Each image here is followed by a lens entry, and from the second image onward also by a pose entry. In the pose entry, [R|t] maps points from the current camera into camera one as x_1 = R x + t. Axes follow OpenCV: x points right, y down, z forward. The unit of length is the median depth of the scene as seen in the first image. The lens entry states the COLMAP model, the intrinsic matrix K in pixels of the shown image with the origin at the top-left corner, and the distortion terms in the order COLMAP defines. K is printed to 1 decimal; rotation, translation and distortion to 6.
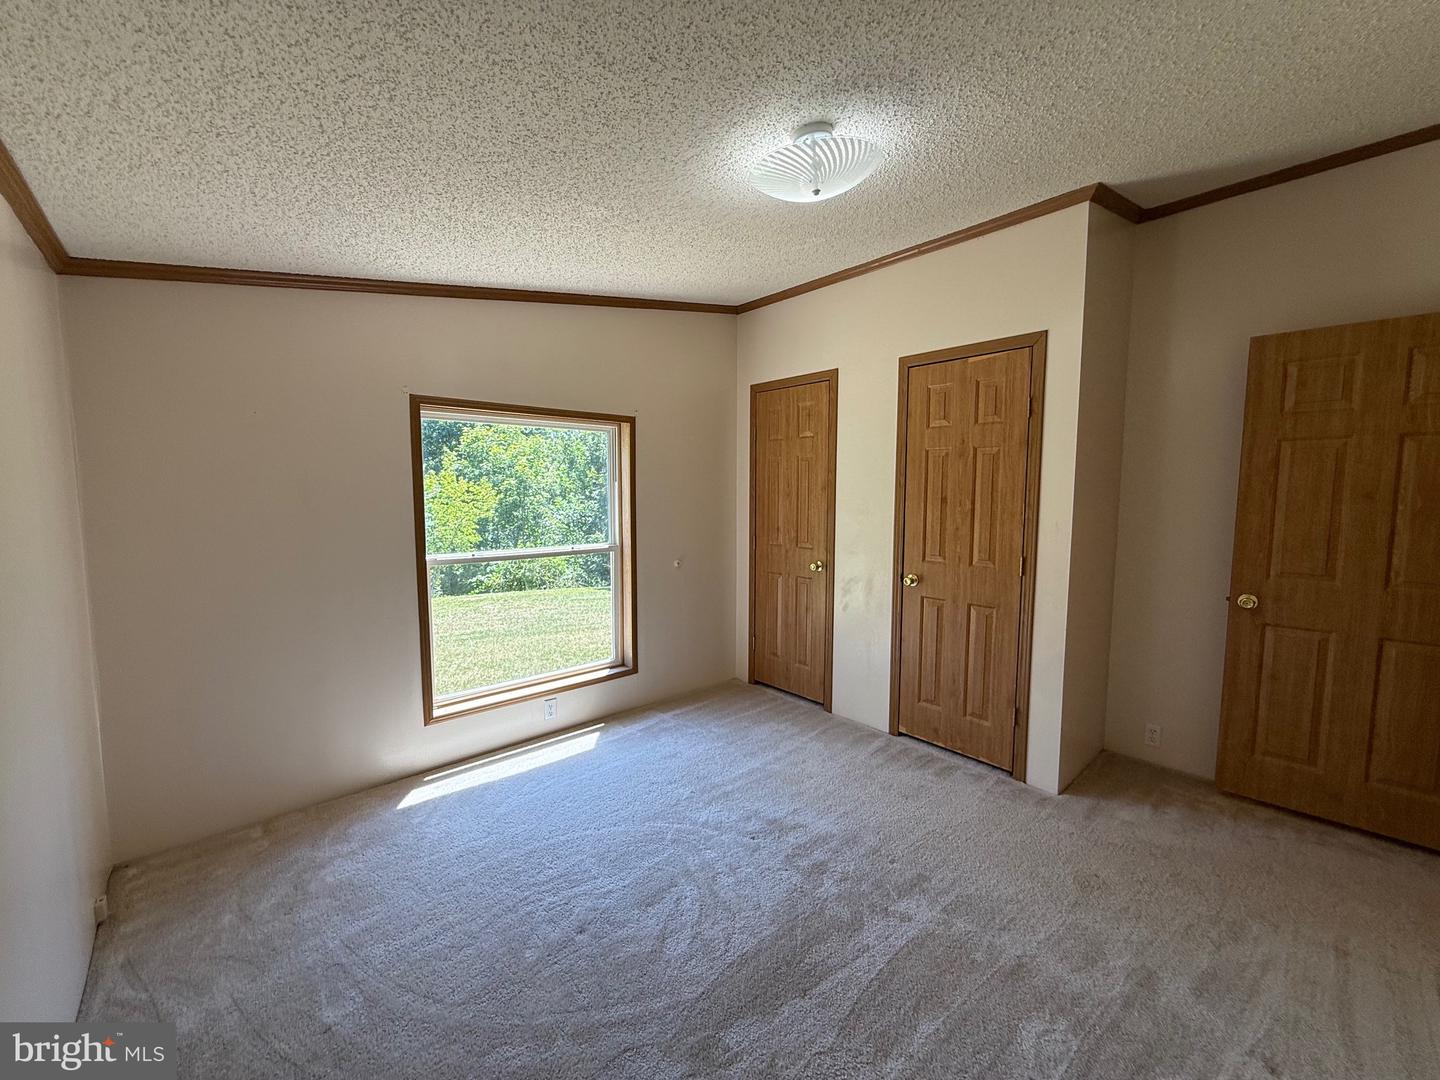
lens RADIAL K [[573.1, 0, 717.3], [0, 573.1, 539.4], [0, 0, 1]] dist [0.000303, 0.000269]
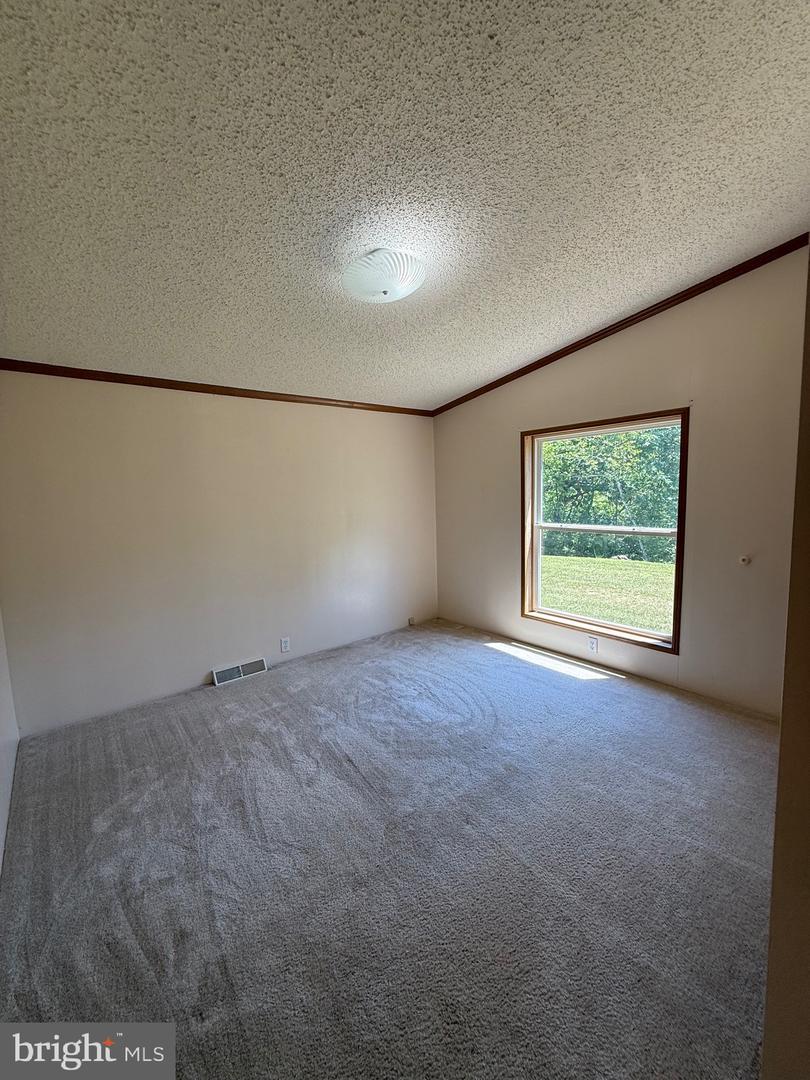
lens RADIAL K [[429.8, 0, 405.0], [0, 429.8, 540.0], [0, 0, 1]] dist [0.000303, 0.000269]
pose [[-0.039803, 0.118393, -0.992169, 0.721988], [-0.051494, 0.991393, 0.120366, -0.050387], [0.997880, 0.055882, -0.033364, 0.590016]]
